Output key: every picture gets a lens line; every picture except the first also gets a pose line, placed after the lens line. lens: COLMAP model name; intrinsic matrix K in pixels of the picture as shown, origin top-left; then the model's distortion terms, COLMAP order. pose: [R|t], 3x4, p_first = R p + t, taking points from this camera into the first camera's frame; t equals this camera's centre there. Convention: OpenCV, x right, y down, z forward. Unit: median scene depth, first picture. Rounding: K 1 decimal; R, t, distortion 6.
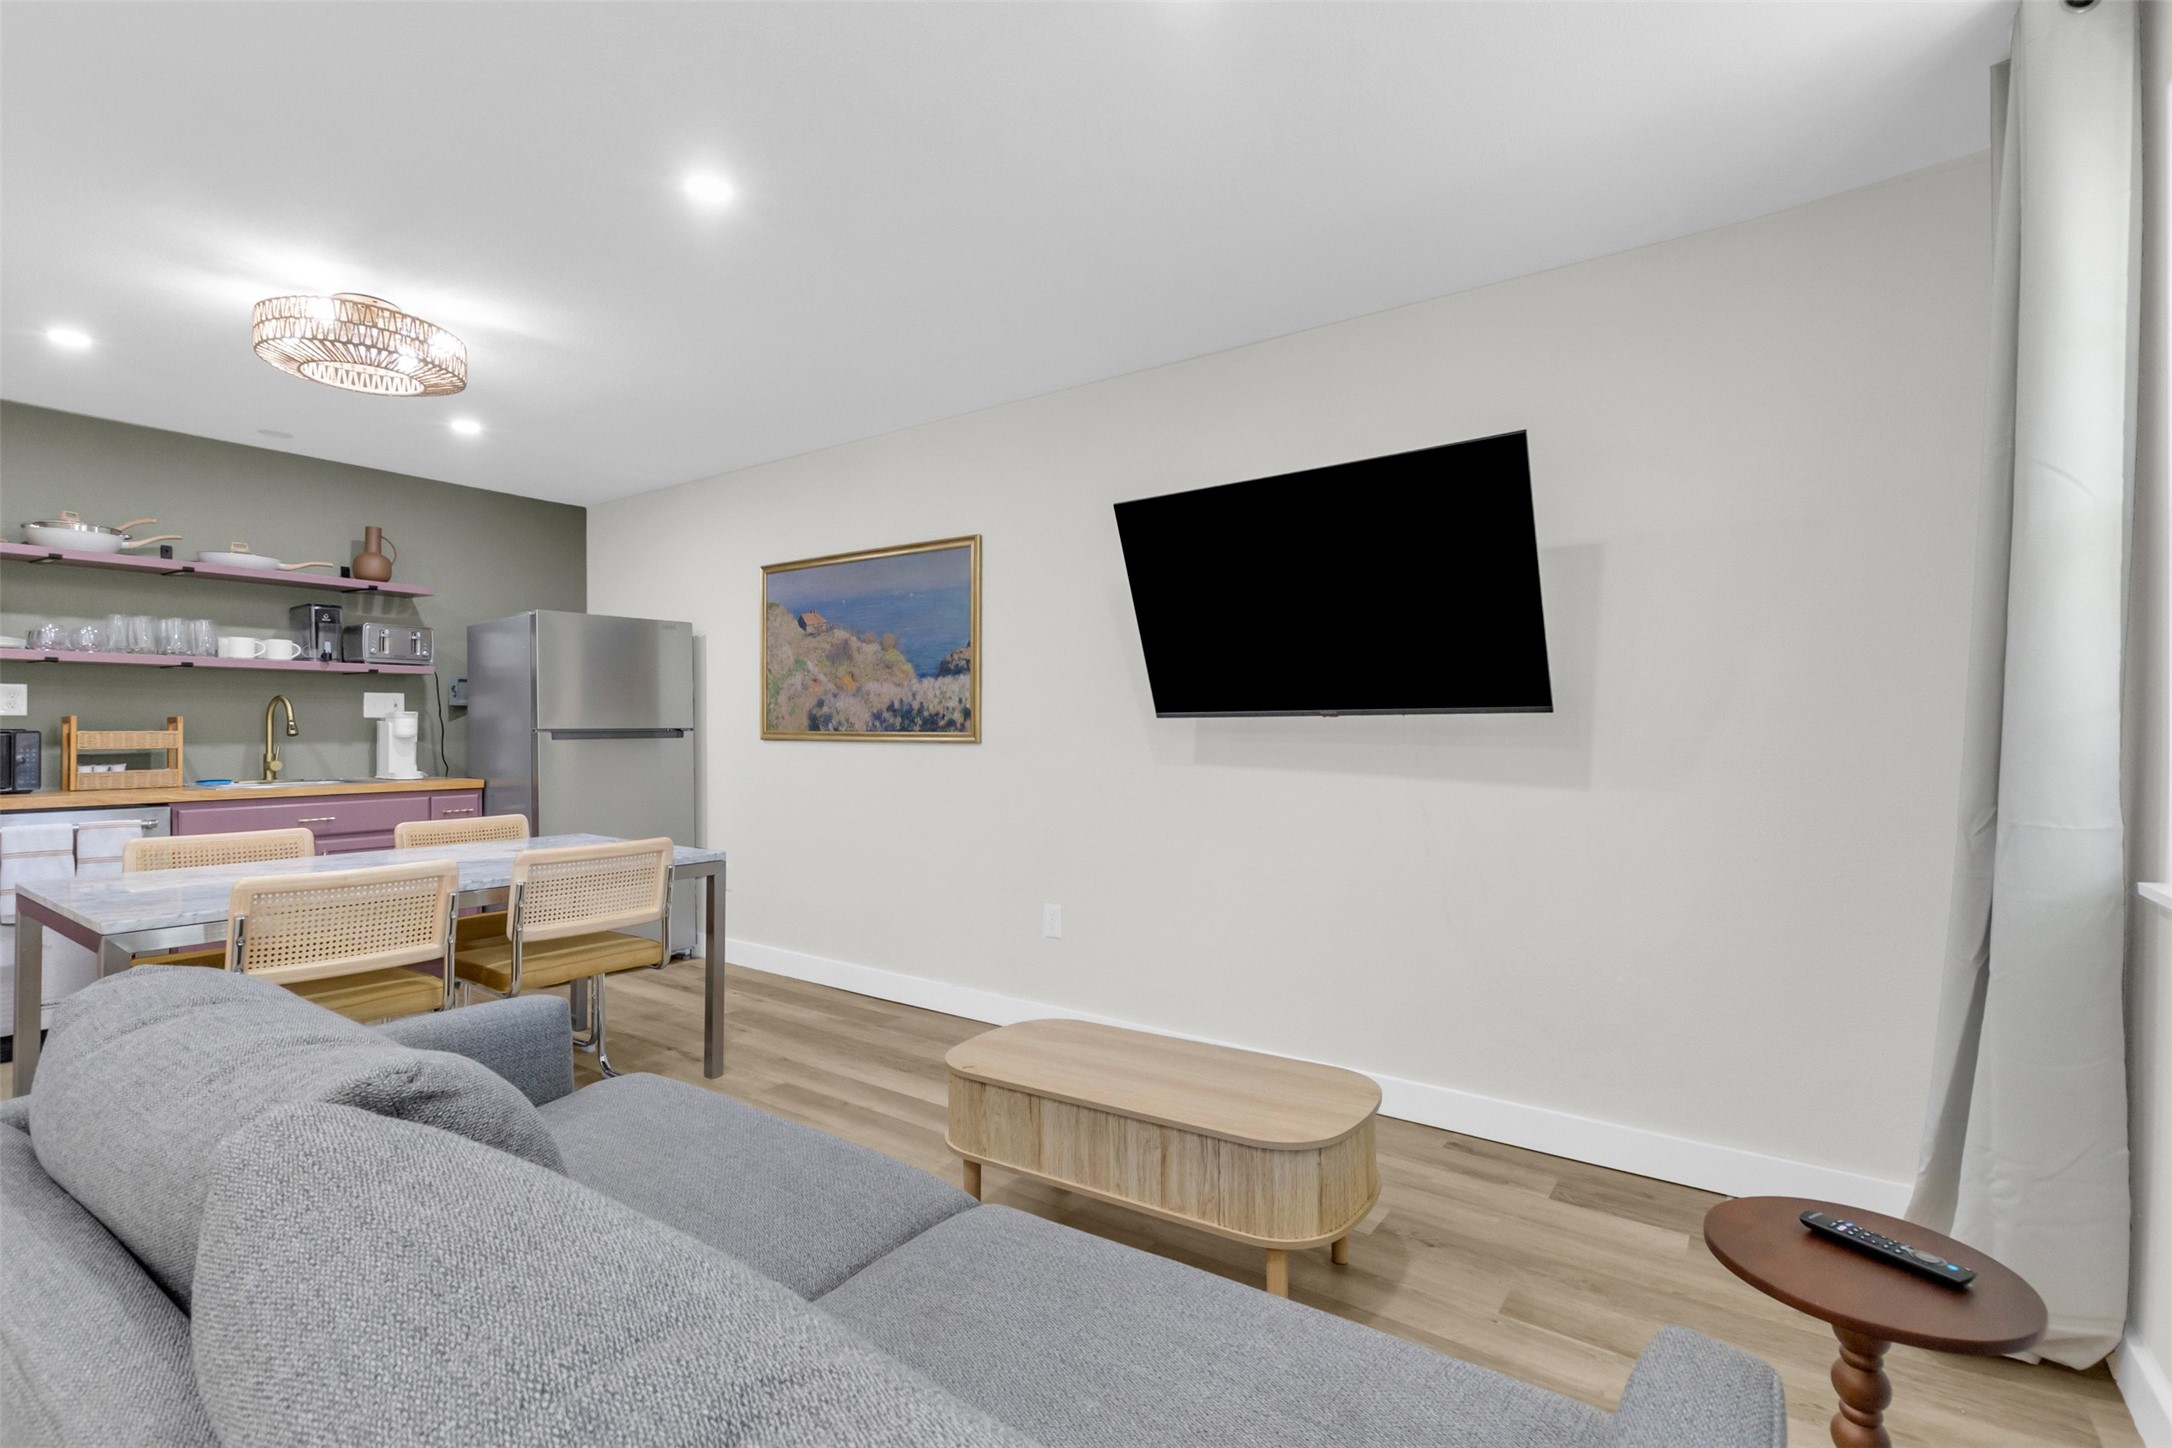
lens RADIAL K [[1001.9, 0, 1086.0], [0, 1001.9, 724.0], [0, 0, 1]] dist [0.001875, 0.000193]
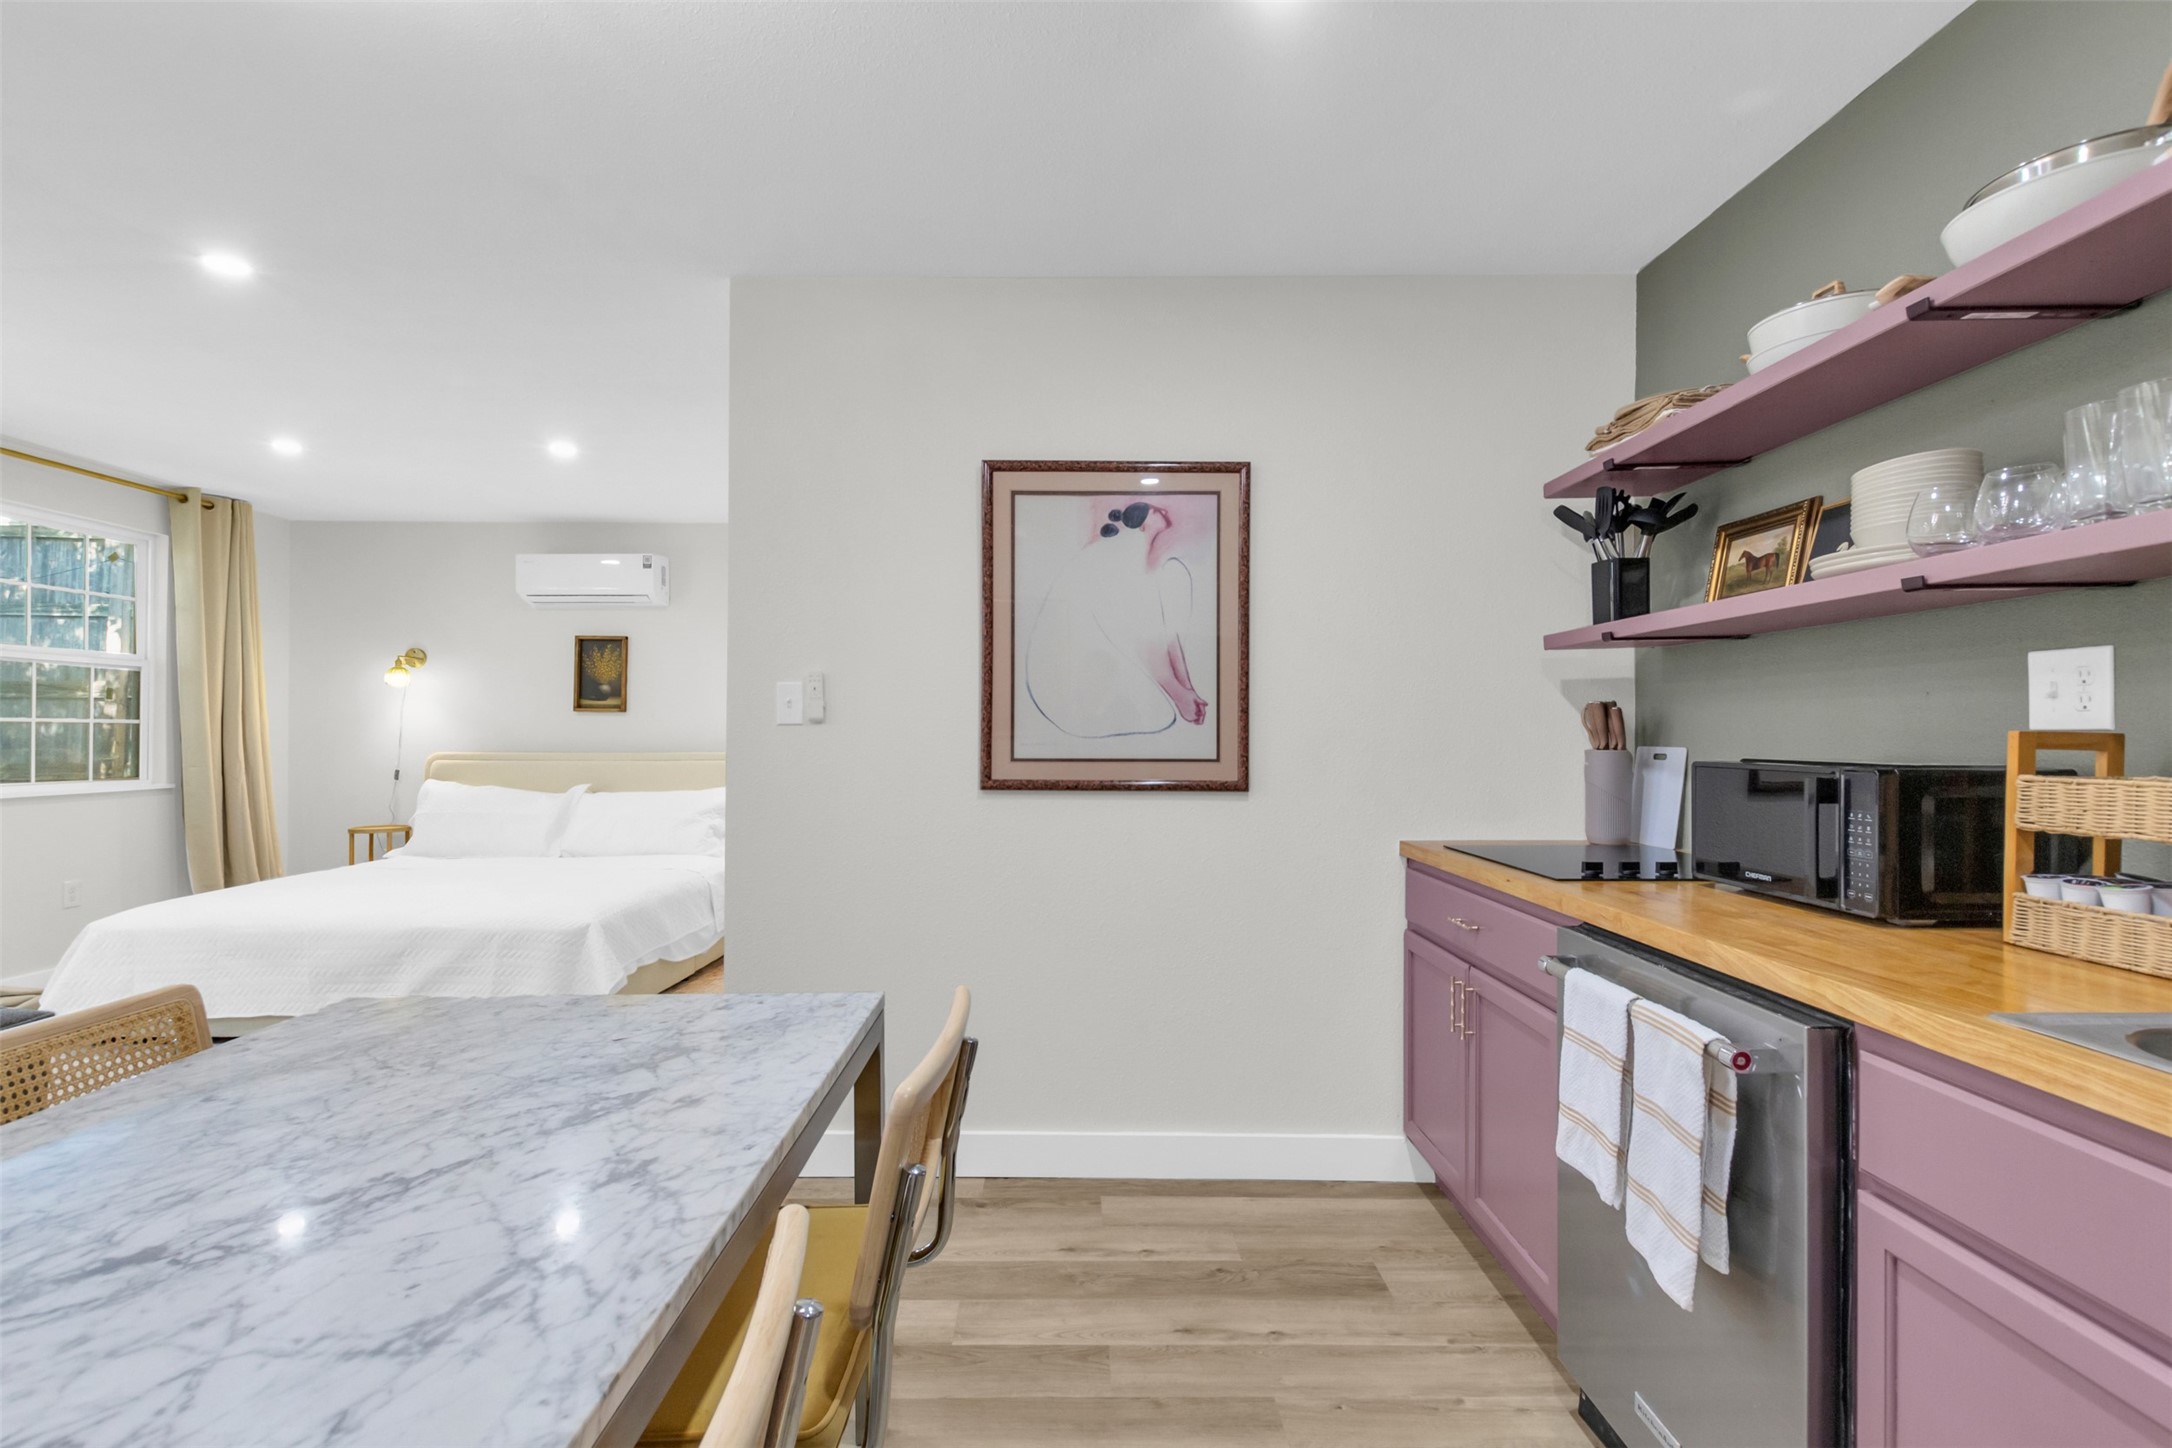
lens RADIAL K [[1001.9, 0, 1086.0], [0, 1001.9, 724.0], [0, 0, 1]] dist [0.001875, 0.000193]
pose [[-0.818608, -0.006161, -0.574319, -0.487215], [-0.000938, 0.999955, -0.009390, -0.006244], [0.574351, -0.007148, -0.818578, 0.989362]]
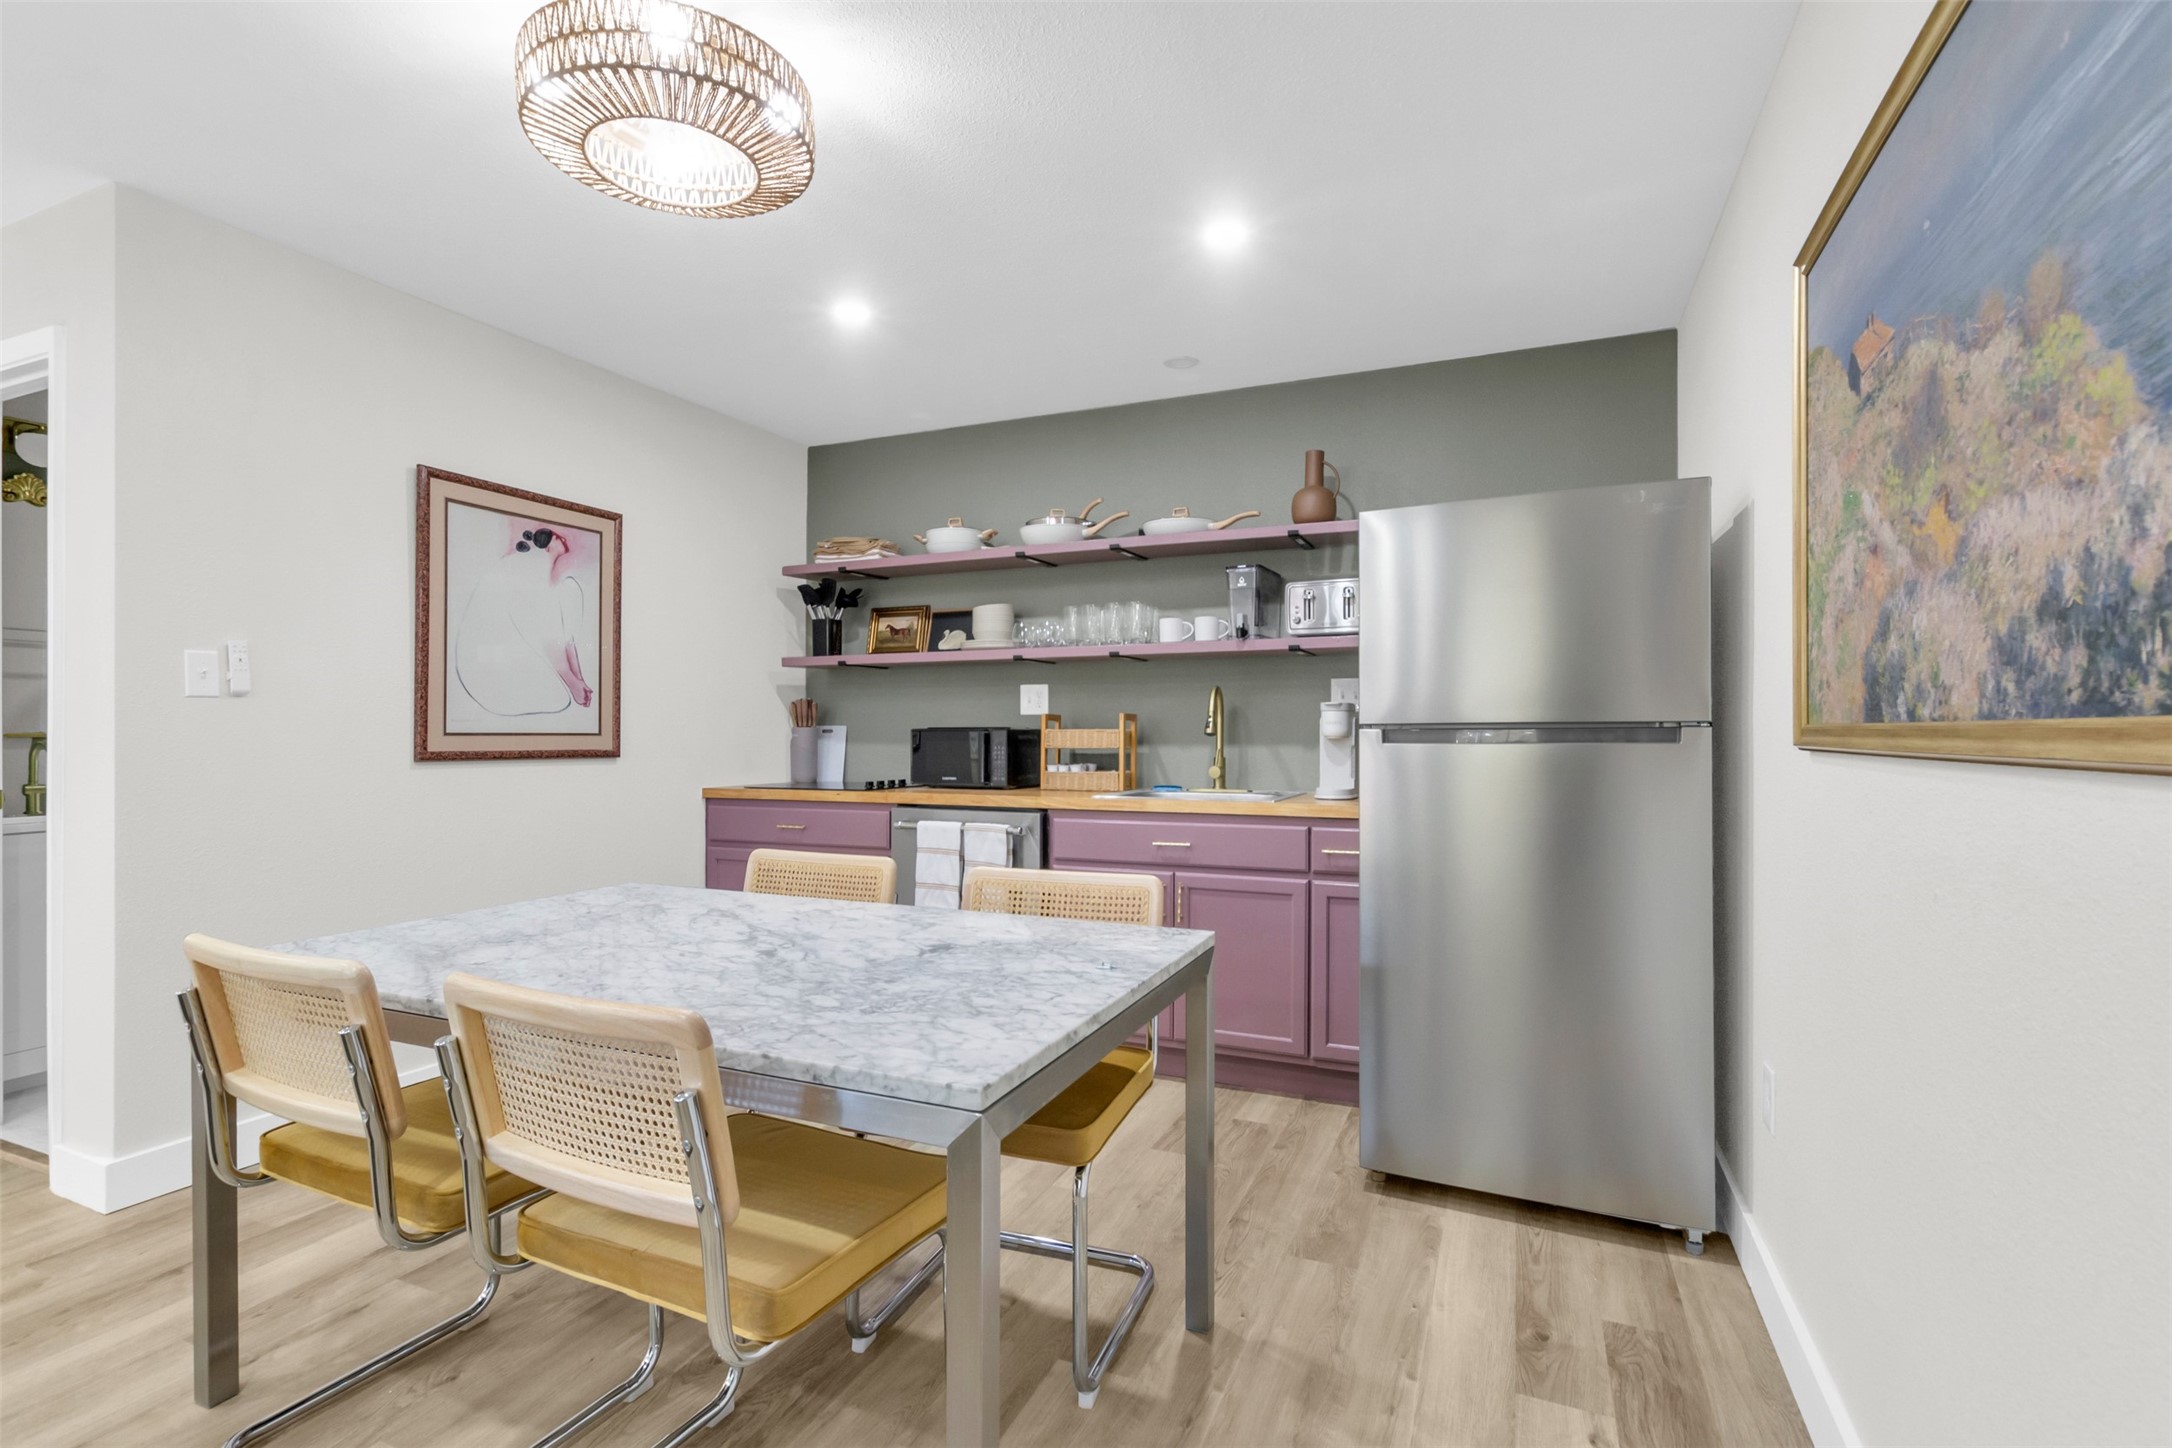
lens RADIAL K [[1001.9, 0, 1086.0], [0, 1001.9, 724.0], [0, 0, 1]] dist [0.001875, 0.000193]
pose [[0.195549, -0.009888, -0.980644, -0.030212], [0.001799, 0.999951, -0.009724, 0.010406], [0.980692, 0.000137, 0.195558, 0.761618]]
